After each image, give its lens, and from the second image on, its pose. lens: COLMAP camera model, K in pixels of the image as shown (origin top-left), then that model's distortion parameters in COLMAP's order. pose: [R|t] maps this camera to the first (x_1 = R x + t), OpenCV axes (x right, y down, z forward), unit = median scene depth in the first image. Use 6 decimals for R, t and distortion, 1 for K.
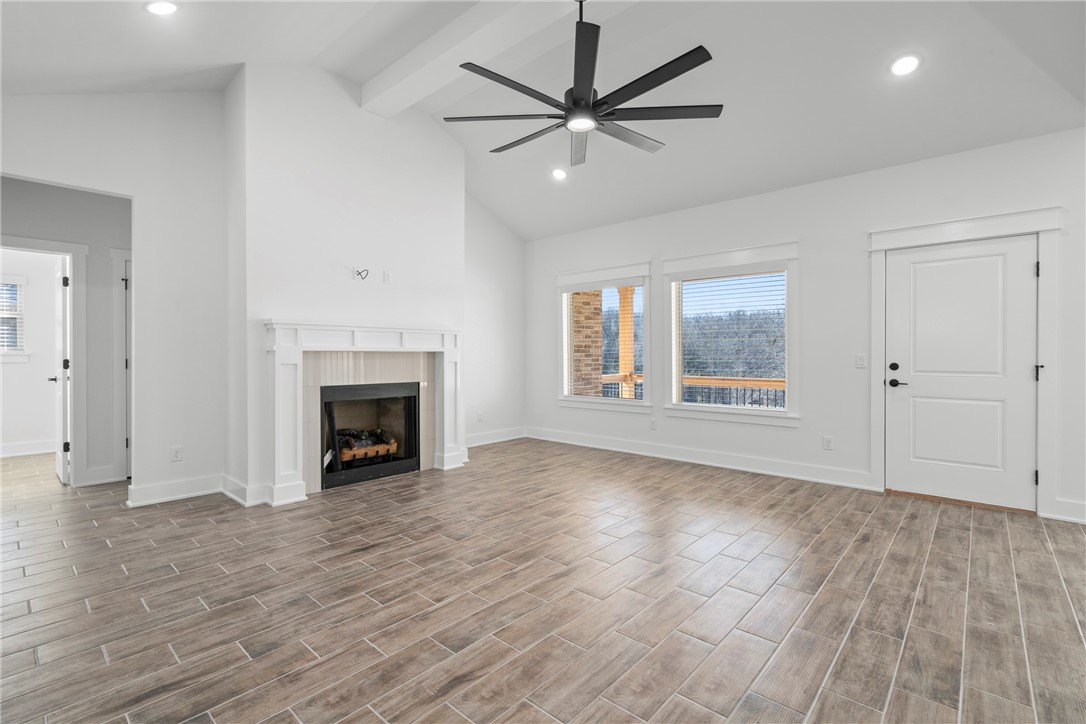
lens RADIAL K [[493.5, 0, 538.8], [0, 493.5, 359.6], [0, 0, 1]] dist [-0.003998, 0.001012]
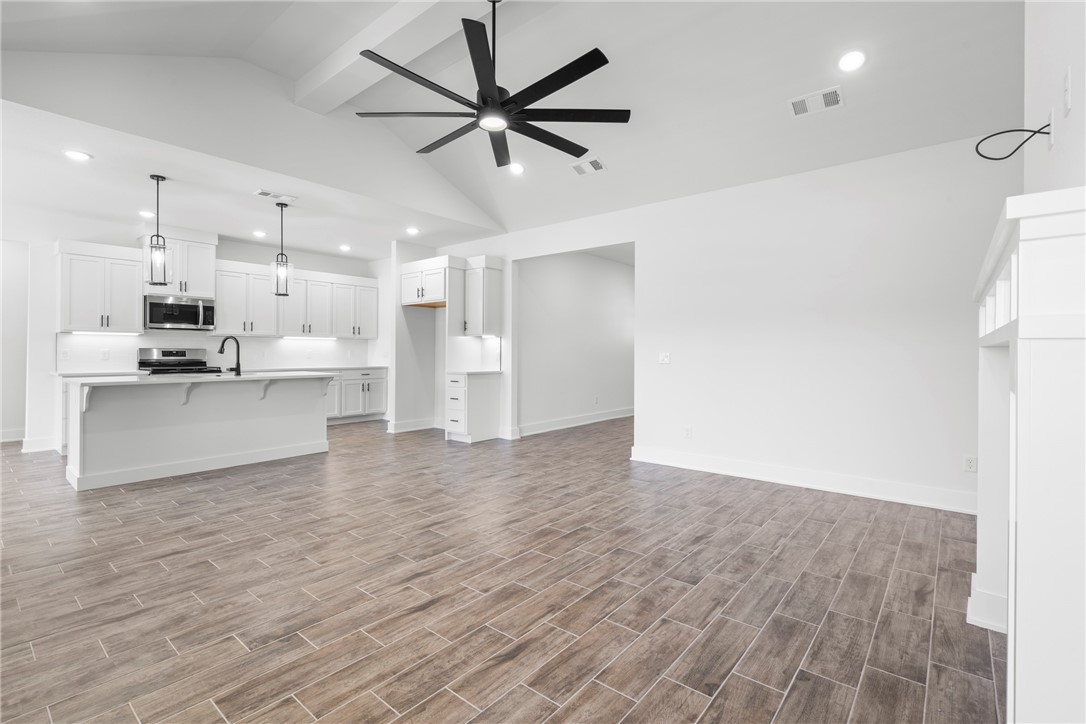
lens RADIAL K [[493.5, 0, 535.2], [0, 493.5, 356.4], [0, 0, 1]] dist [-0.003998, 0.001012]
pose [[-0.999528, -0.005081, -0.030296, 0.020221], [-0.005748, 0.999742, 0.021962, -0.016344], [0.030177, 0.022126, -0.999300, 1.450423]]
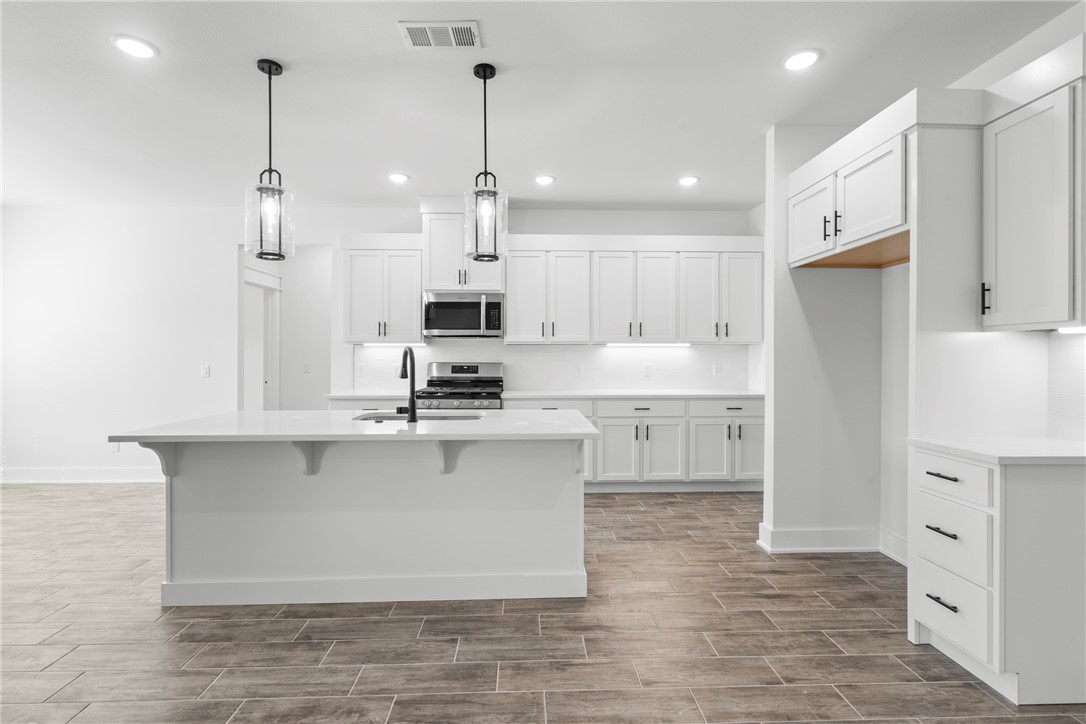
lens RADIAL K [[493.5, 0, 539.4], [0, 493.5, 355.0], [0, 0, 1]] dist [-0.003998, 0.001012]
pose [[-0.692562, -0.001749, 0.721357, 0.151213], [0.008414, 0.999909, 0.010502, -0.029757], [-0.721310, 0.013343, -0.692484, 0.521726]]
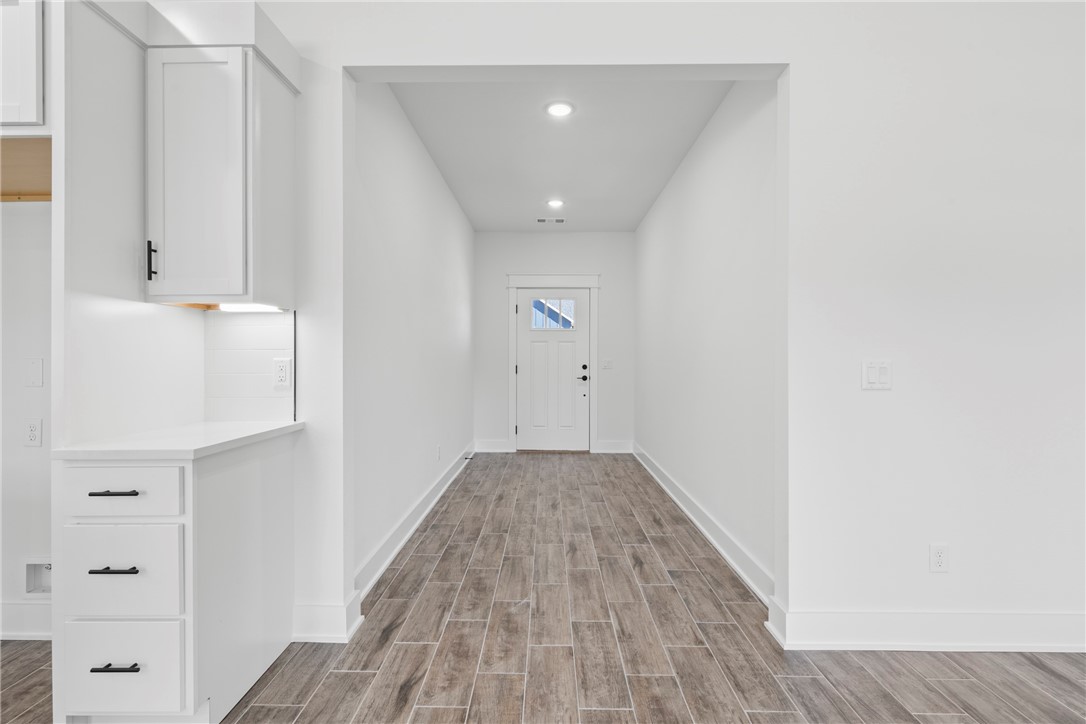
lens RADIAL K [[493.5, 0, 542.3], [0, 493.5, 361.9], [0, 0, 1]] dist [-0.003998, 0.001012]
pose [[-0.751301, 0.003270, -0.659952, 0.226624], [-0.011080, 0.999784, 0.017568, -0.004690], [0.659867, 0.020511, -0.751103, 0.362637]]
